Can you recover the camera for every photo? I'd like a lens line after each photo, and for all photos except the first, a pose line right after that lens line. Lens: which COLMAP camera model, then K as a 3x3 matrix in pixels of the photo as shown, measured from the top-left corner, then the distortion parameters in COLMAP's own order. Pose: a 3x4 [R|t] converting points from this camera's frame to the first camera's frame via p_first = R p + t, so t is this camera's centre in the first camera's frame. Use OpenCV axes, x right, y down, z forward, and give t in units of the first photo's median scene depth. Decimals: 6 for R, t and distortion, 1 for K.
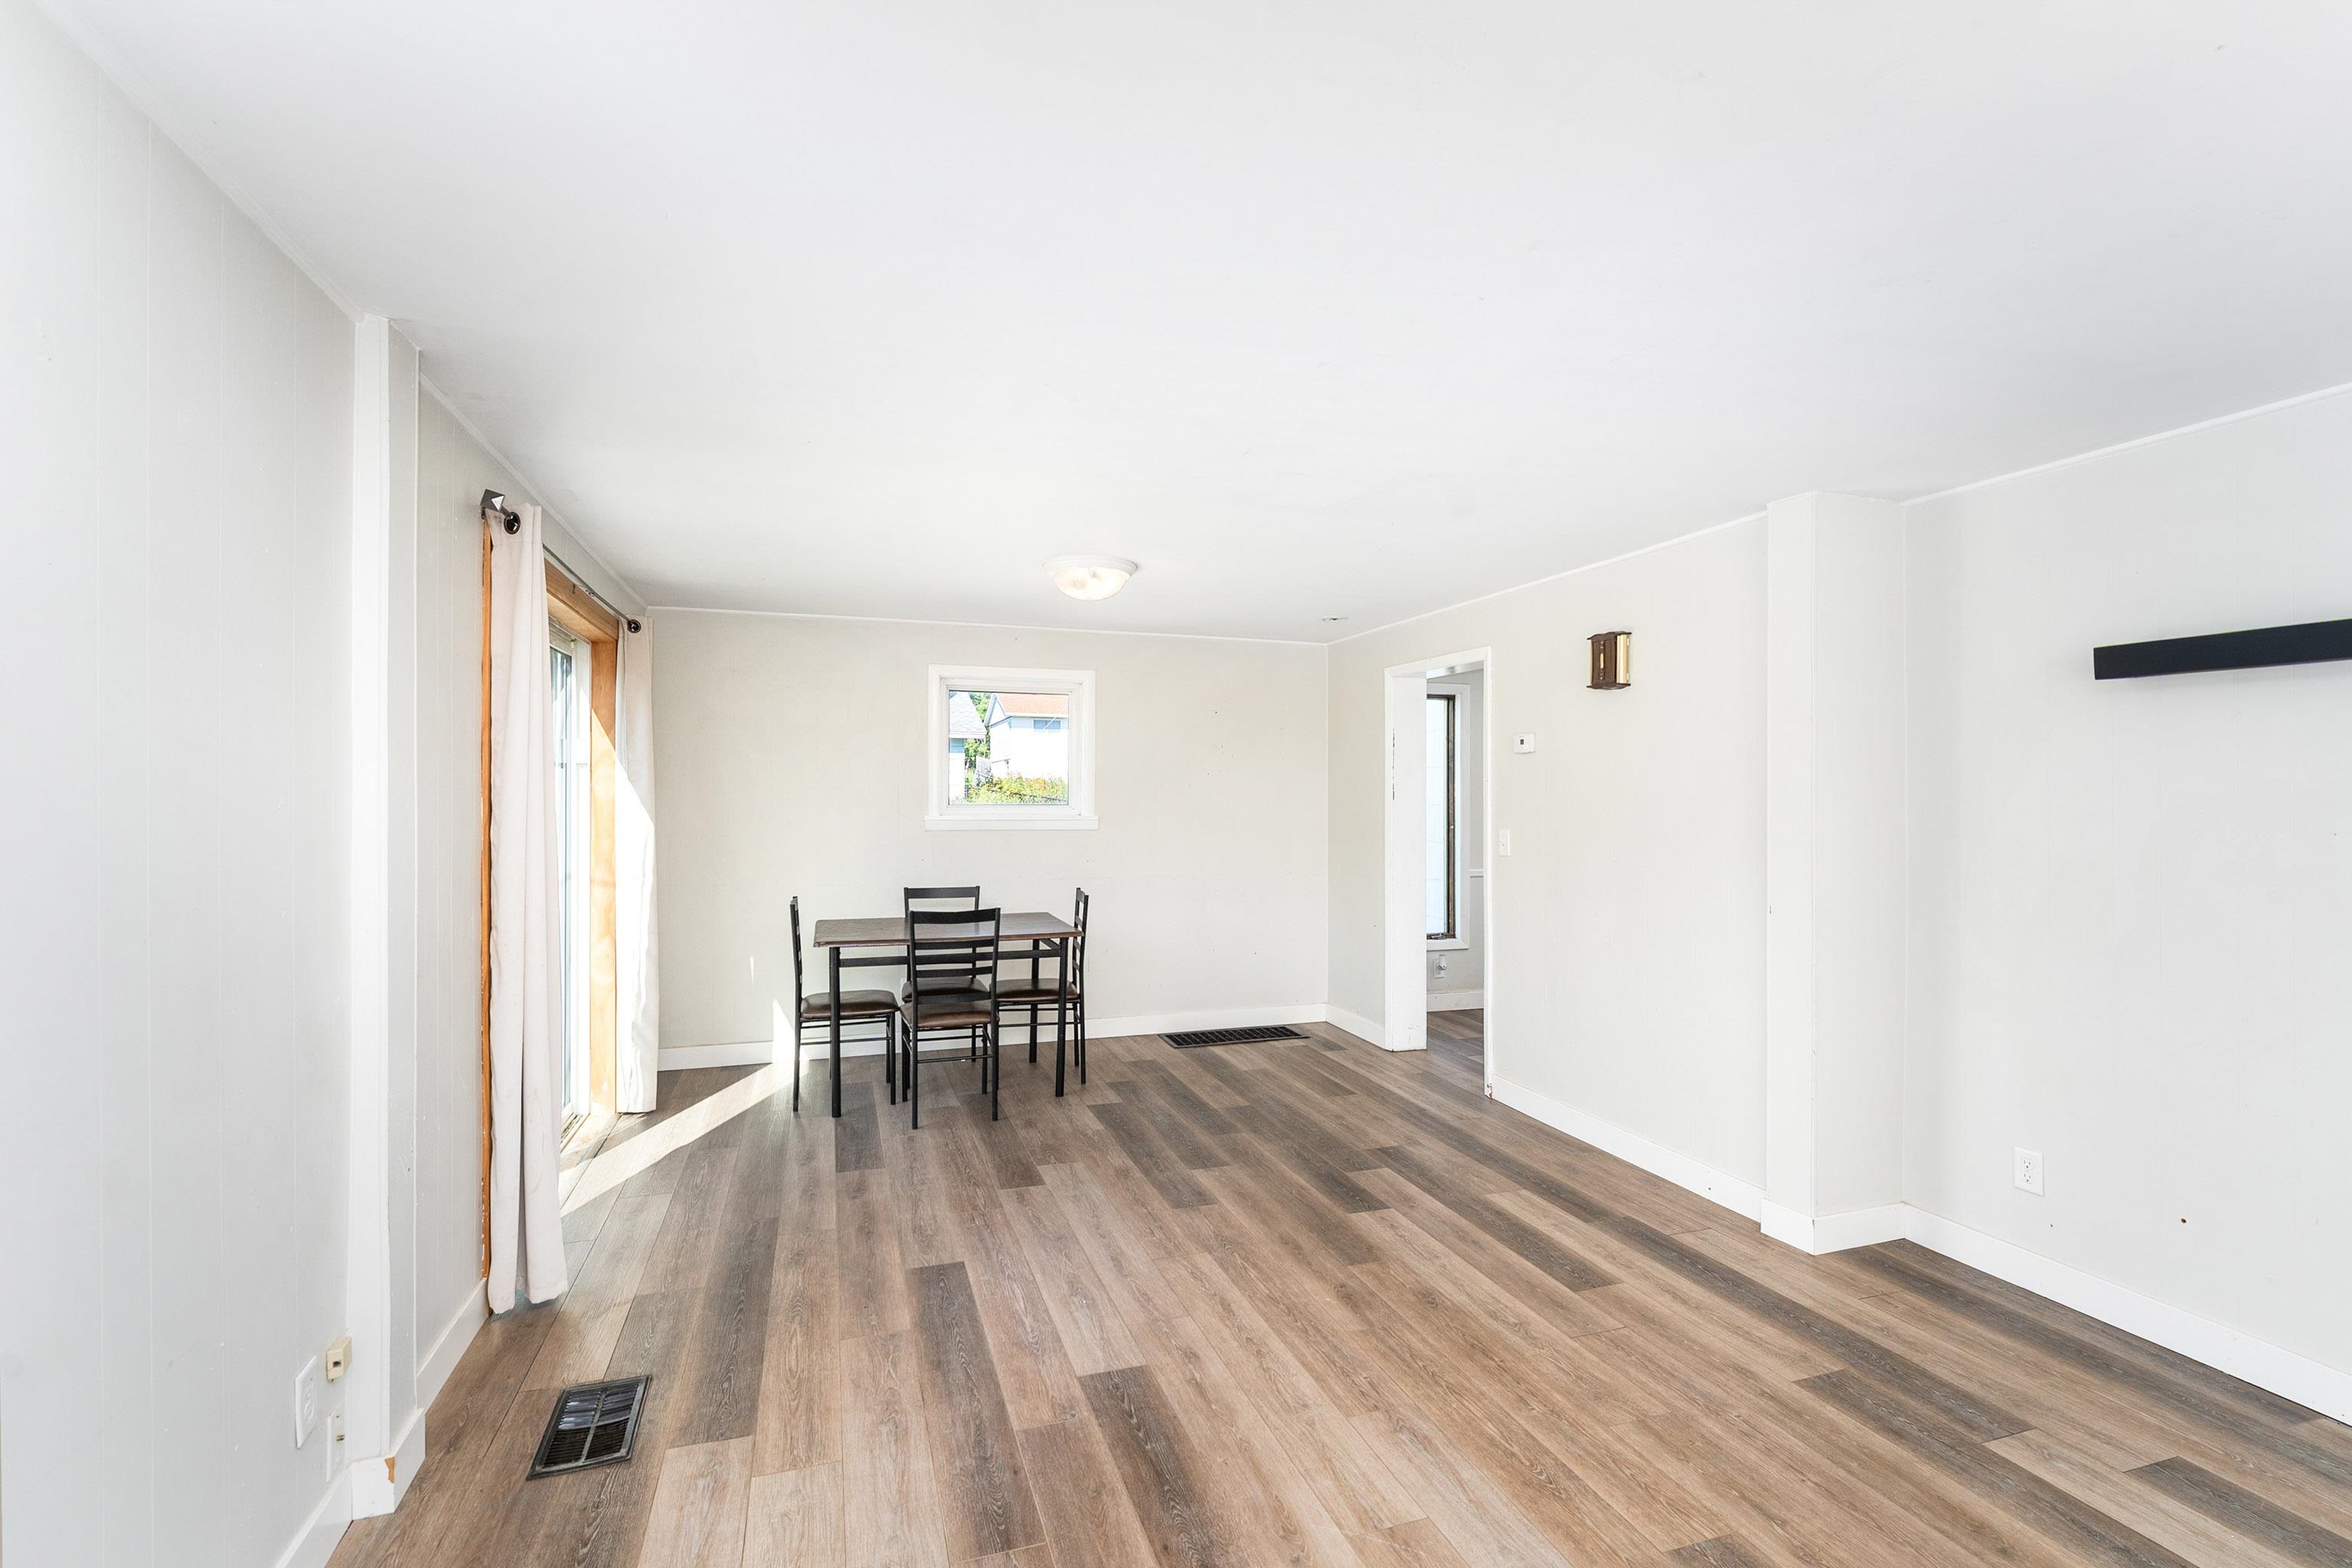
lens RADIAL K [[1046.2, 0, 1176.0], [0, 1046.2, 784.0], [0, 0, 1]] dist [0.000467, -0.000248]
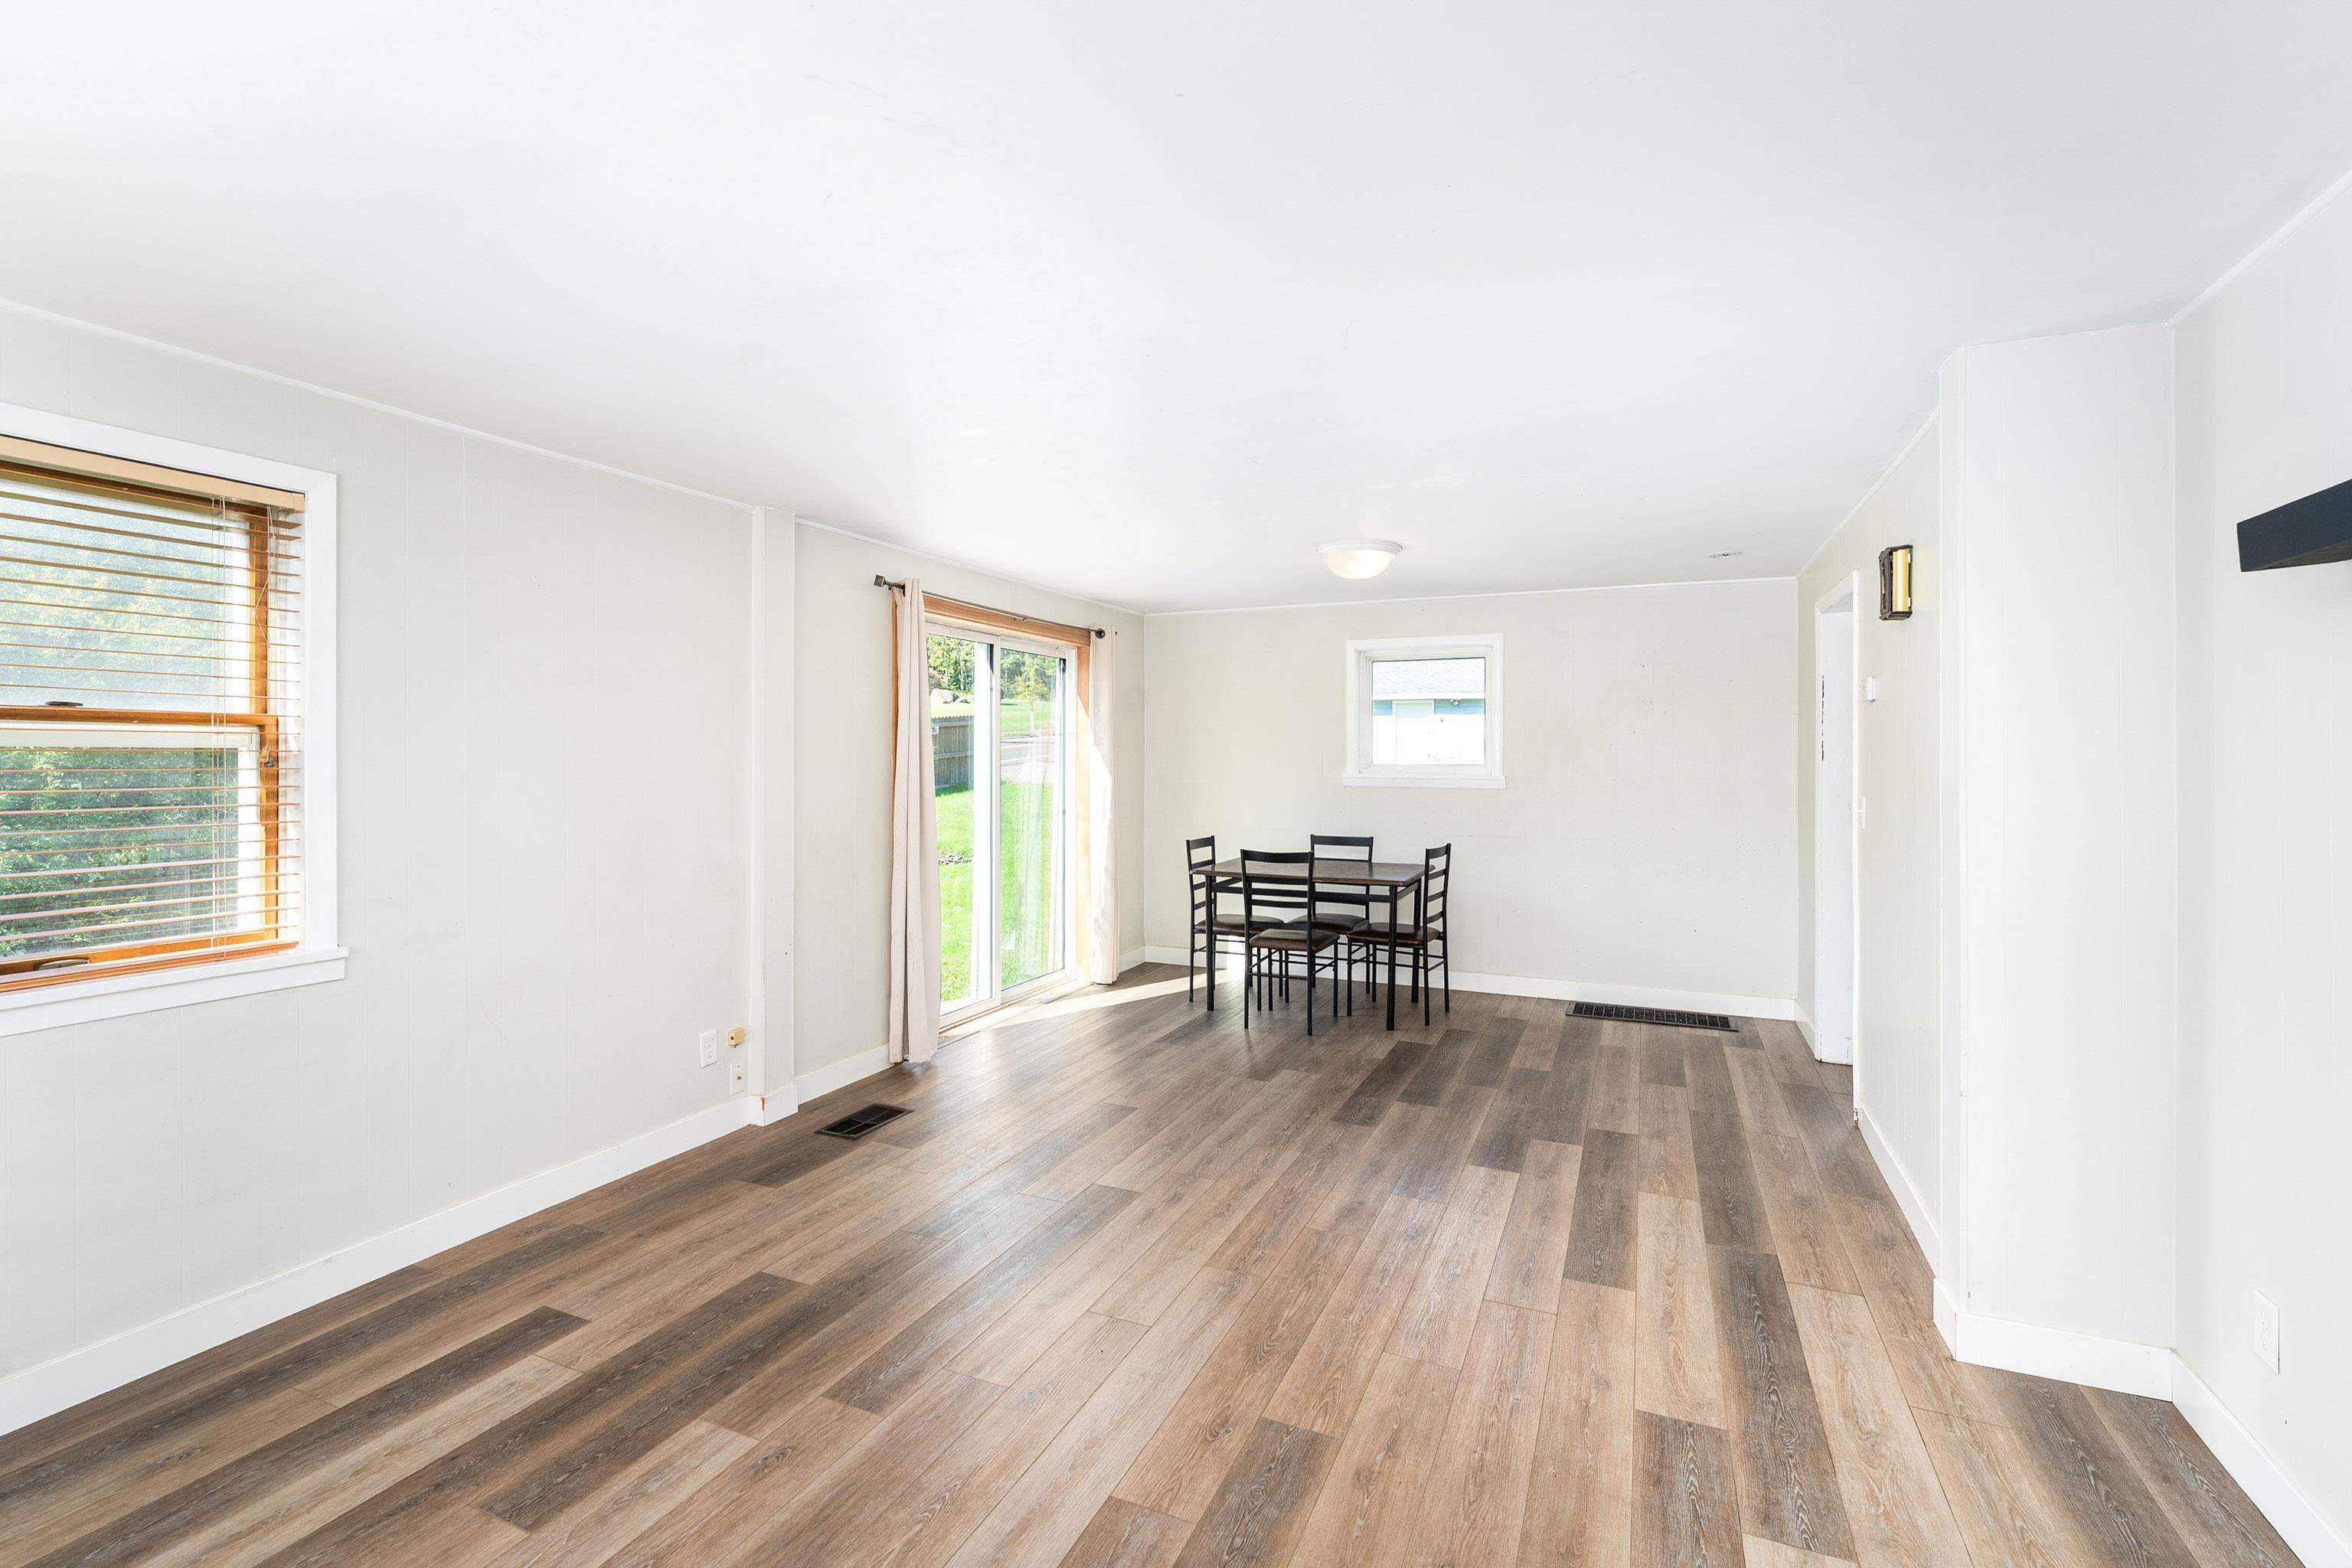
lens RADIAL K [[1051.6, 0, 1178.3], [0, 1051.6, 763.3], [0, 0, 1]] dist [0.001174, -0.001257]
pose [[0.734858, 0.004499, -0.678206, 0.589024], [0.006098, 0.999894, 0.013240, 0.004128], [0.678193, -0.013866, 0.734753, 0.054399]]
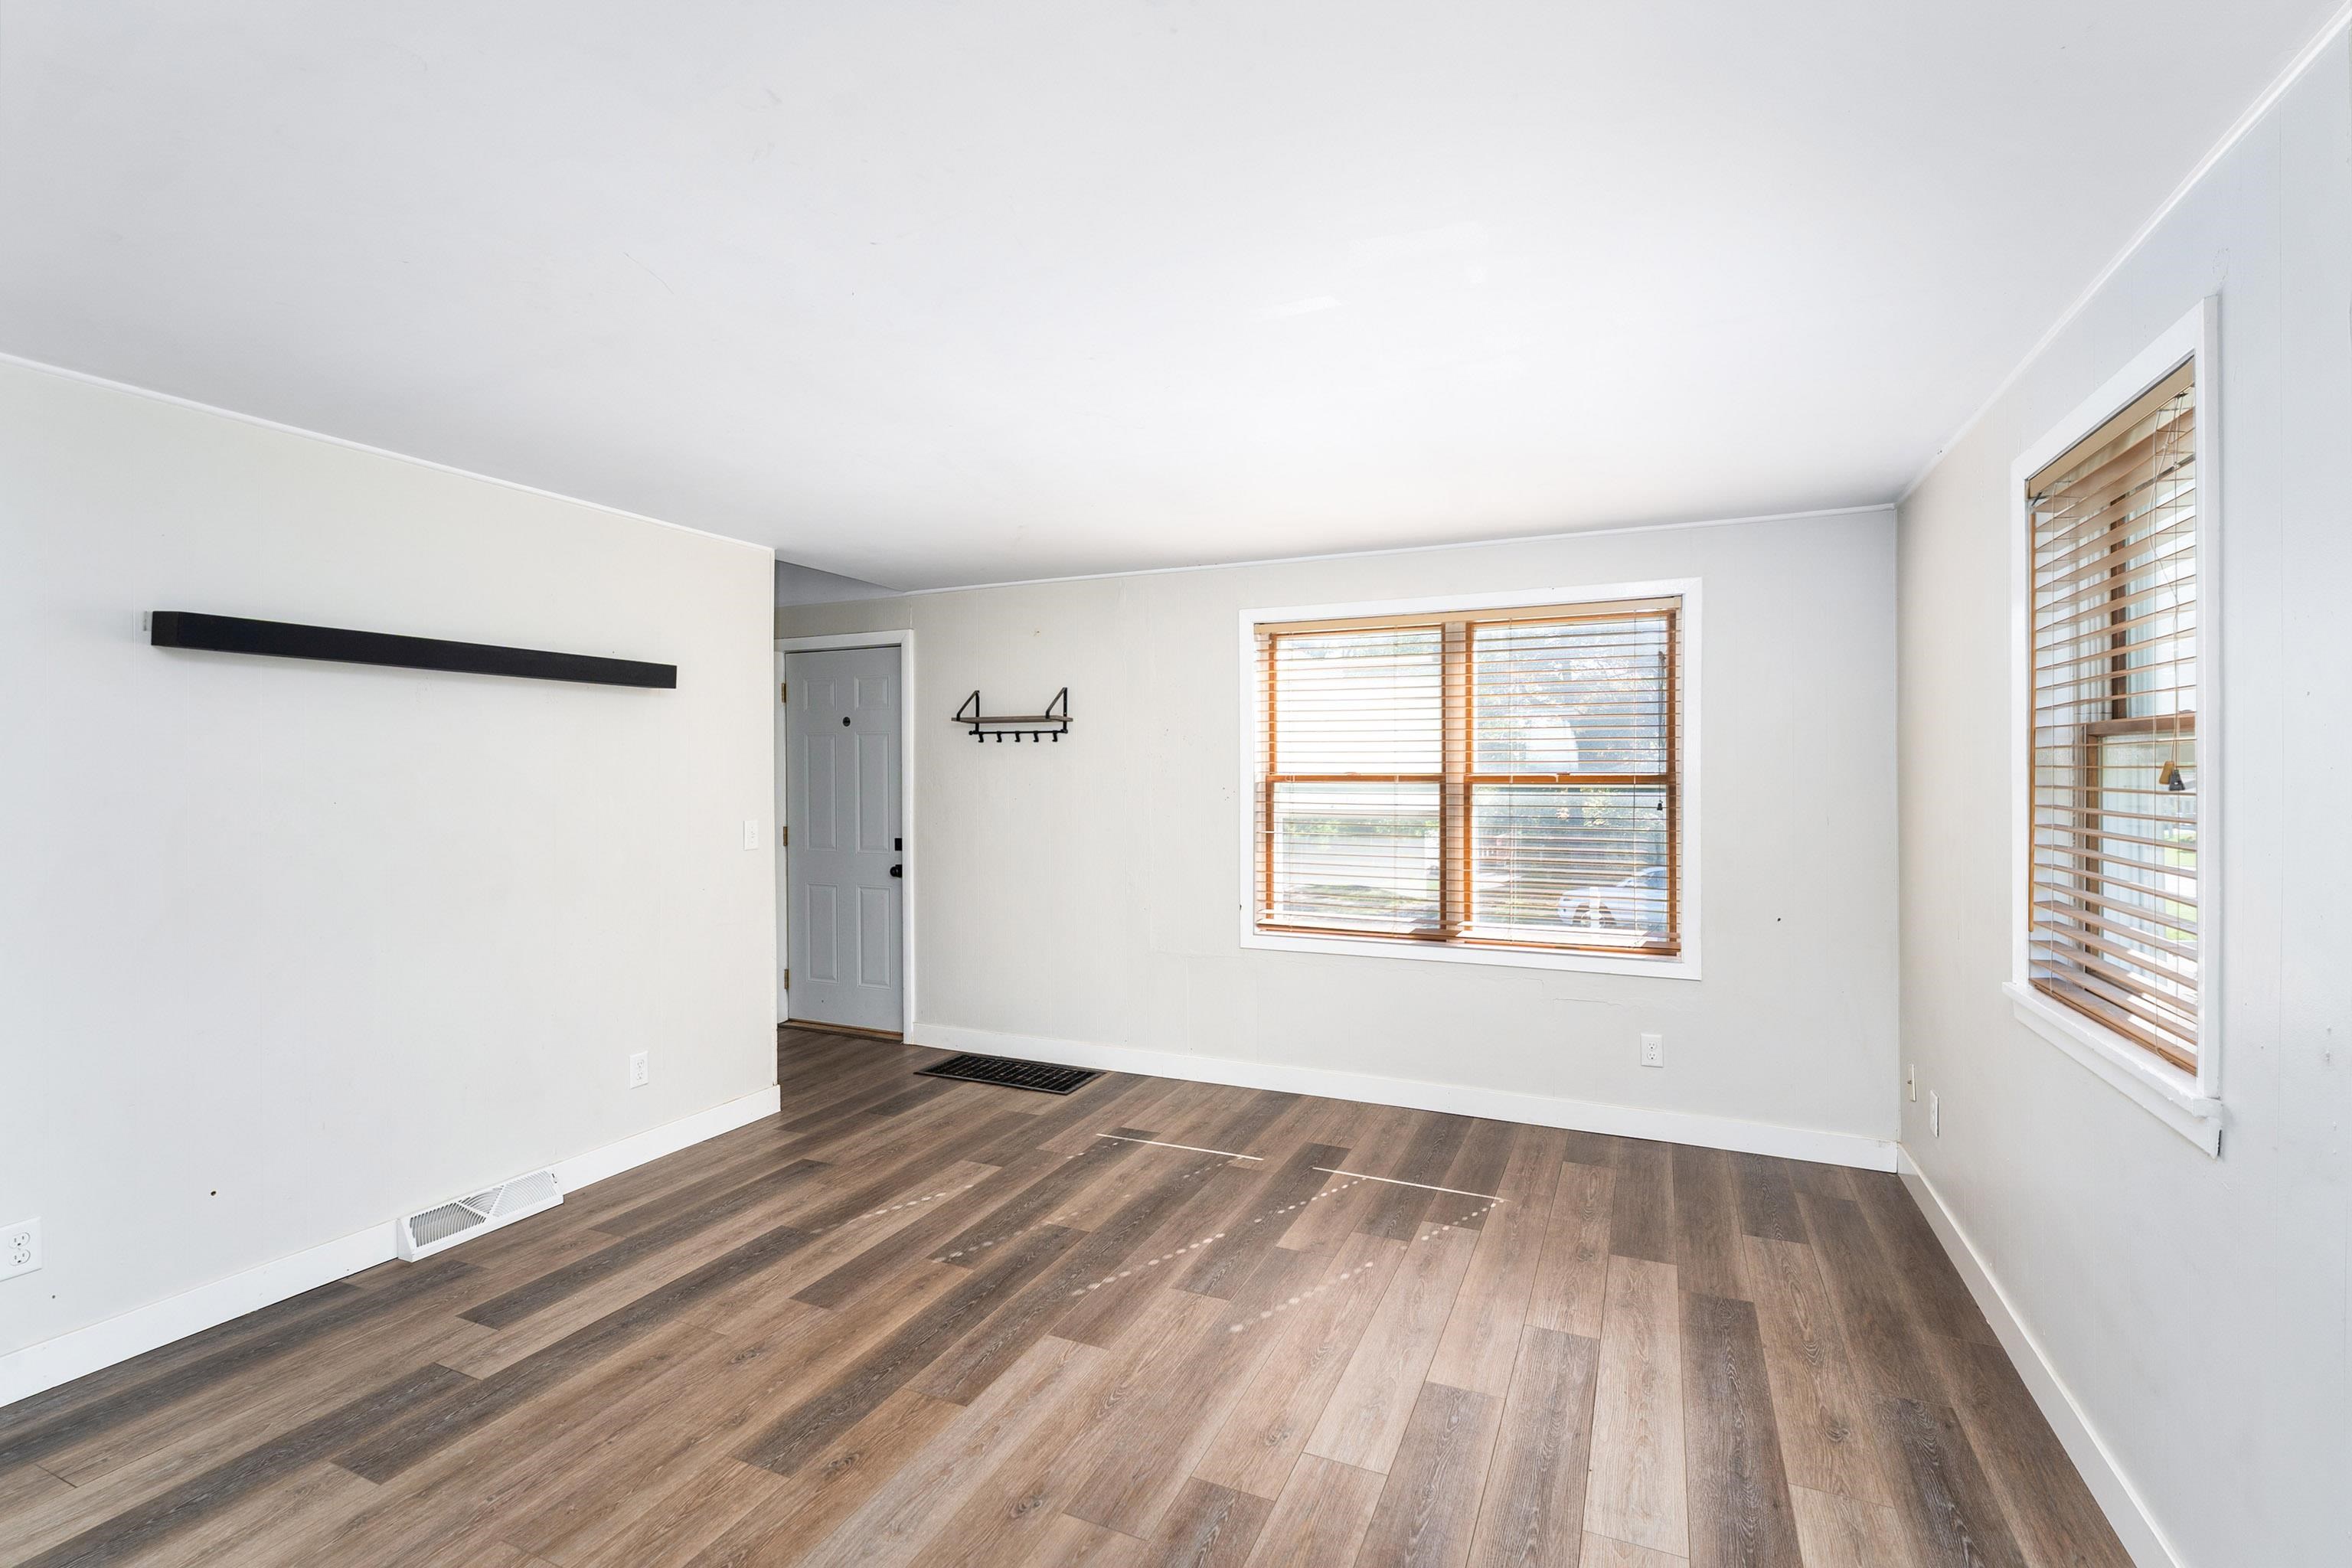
lens RADIAL K [[1041.4, 0, 1176.0], [0, 1041.4, 784.0], [0, 0, 1]] dist [-0.008797, -0.000100]
pose [[-0.734249, -0.005004, 0.678862, -0.270994], [-0.004938, 0.999986, 0.002030, 0.010374], [-0.678862, -0.001861, -0.734263, 0.759374]]
